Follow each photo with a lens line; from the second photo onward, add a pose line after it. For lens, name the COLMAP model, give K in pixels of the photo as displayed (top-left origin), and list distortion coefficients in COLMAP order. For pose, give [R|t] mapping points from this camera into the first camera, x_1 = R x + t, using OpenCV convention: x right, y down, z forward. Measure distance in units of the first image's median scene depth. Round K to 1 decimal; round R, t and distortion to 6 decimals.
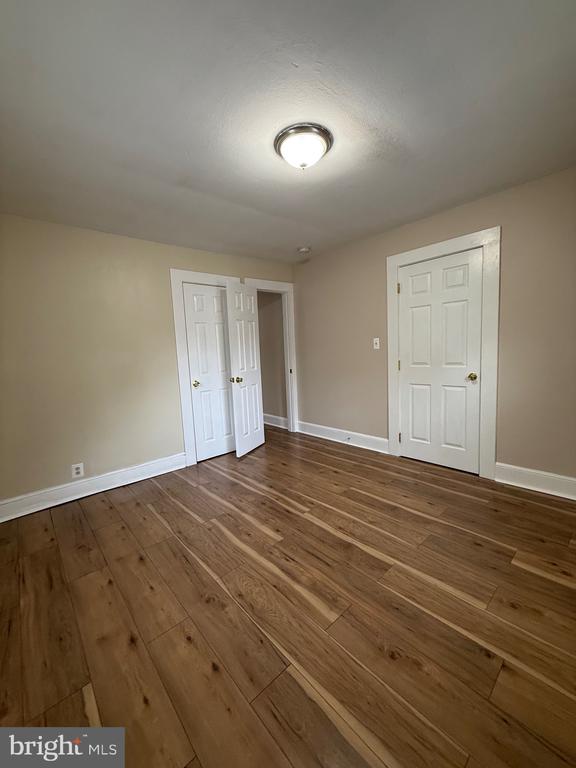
lens RADIAL K [[305.9, 0, 286.8], [0, 305.9, 383.7], [0, 0, 1]] dist [-0.001077, -0.000019]
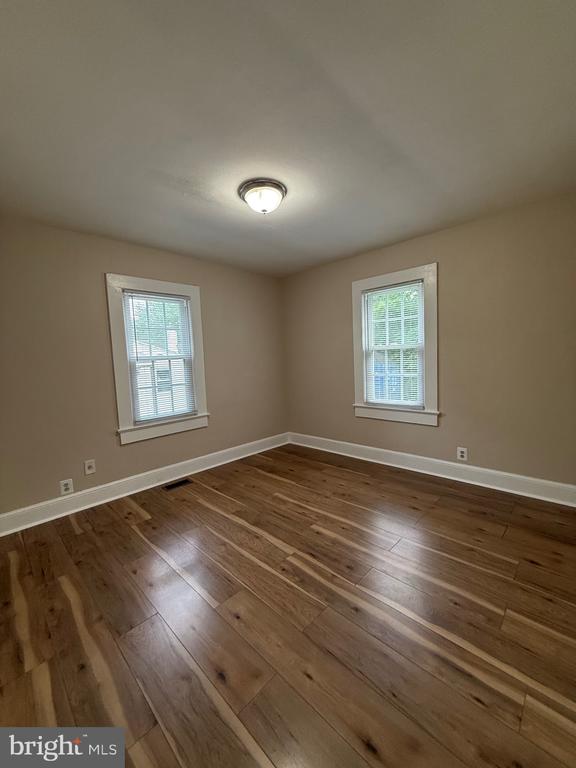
lens RADIAL K [[305.9, 0, 286.8], [0, 305.9, 383.7], [0, 0, 1]] dist [-0.001077, -0.000019]
pose [[-0.993058, 0.101148, -0.060035, 0.093589], [0.087209, 0.975652, 0.201240, -0.253045], [0.078929, 0.194607, -0.977701, 2.074468]]
